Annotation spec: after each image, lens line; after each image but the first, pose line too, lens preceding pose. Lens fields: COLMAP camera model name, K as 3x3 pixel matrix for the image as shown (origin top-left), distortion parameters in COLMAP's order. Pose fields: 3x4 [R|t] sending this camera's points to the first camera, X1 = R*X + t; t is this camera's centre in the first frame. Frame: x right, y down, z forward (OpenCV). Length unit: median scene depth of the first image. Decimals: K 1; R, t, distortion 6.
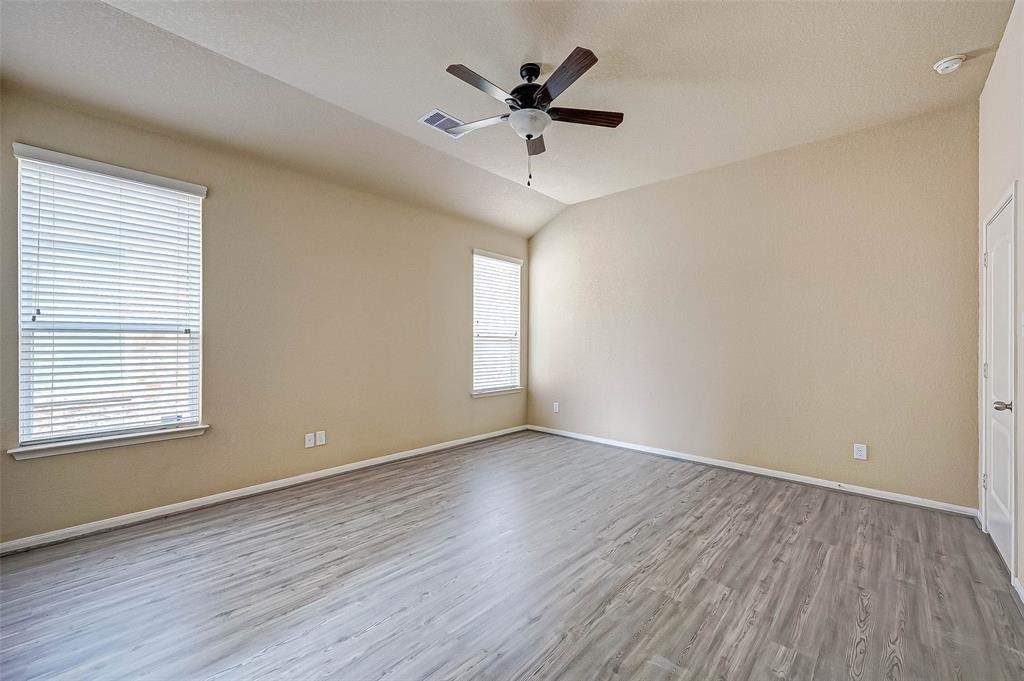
lens RADIAL K [[407.7, 0, 512.3], [0, 407.7, 337.5], [0, 0, 1]] dist [0.002272, -0.000311]
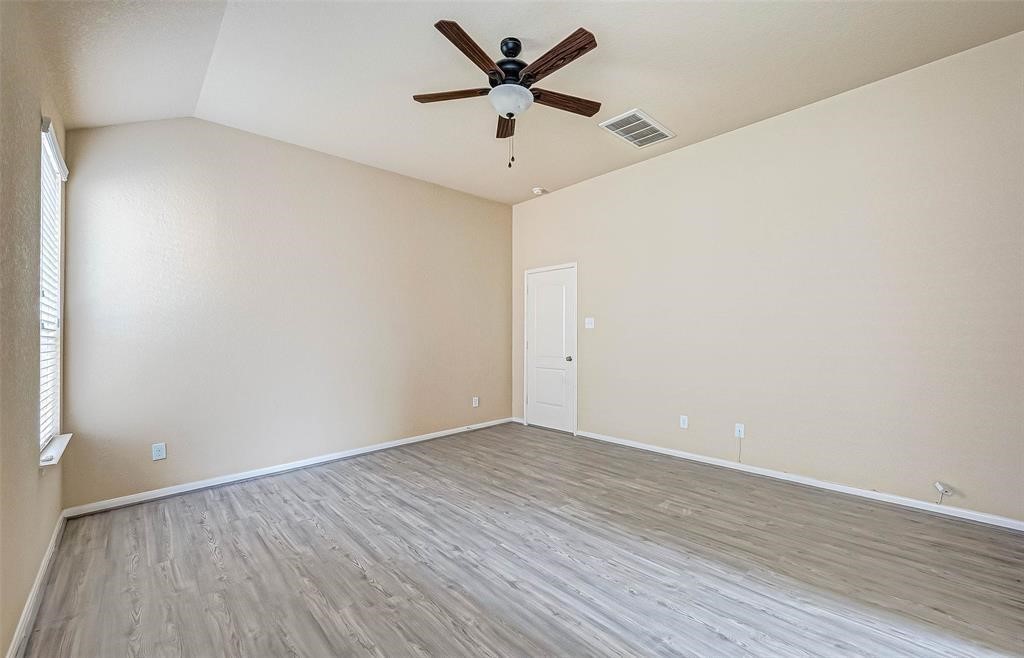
lens RADIAL K [[416.7, 0, 520.7], [0, 416.7, 337.6], [0, 0, 1]] dist [0.000312, 0.000069]
pose [[0.067827, -0.022941, 0.997433, -0.775373], [0.006197, 0.999726, 0.022572, -0.002409], [-0.997678, 0.004650, 0.067950, 0.767402]]
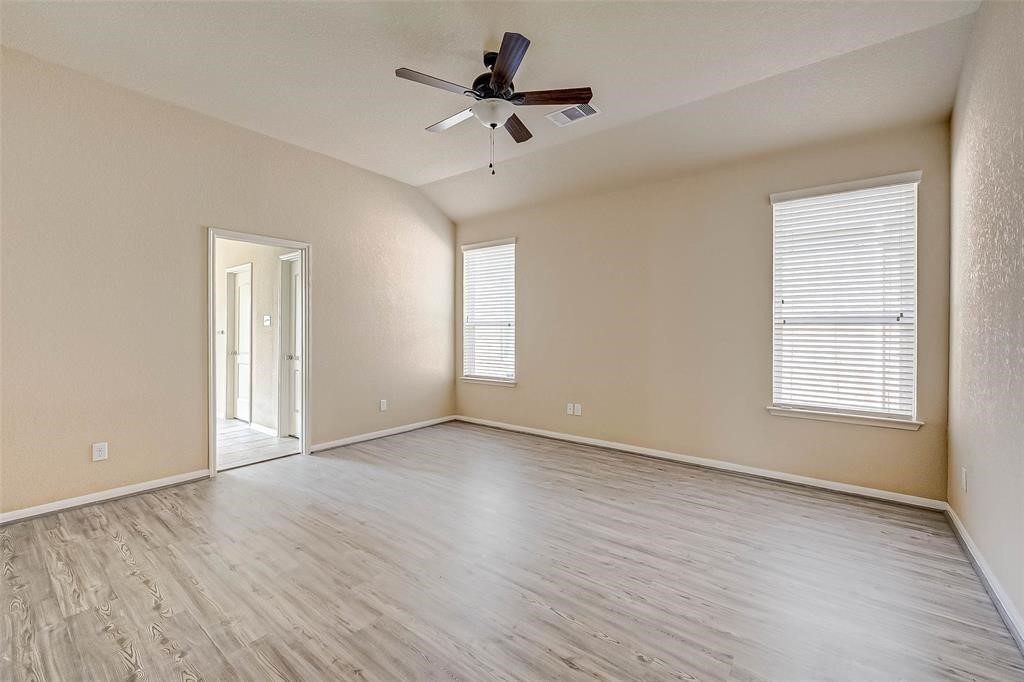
lens RADIAL K [[423.1, 0, 508.5], [0, 423.1, 322.6], [0, 0, 1]] dist [-0.002450, -0.000418]
pose [[0.081507, -0.023601, -0.996393, 0.924600], [0.004744, 0.999717, -0.023291, 0.016218], [0.996662, -0.002829, 0.081596, 0.812314]]
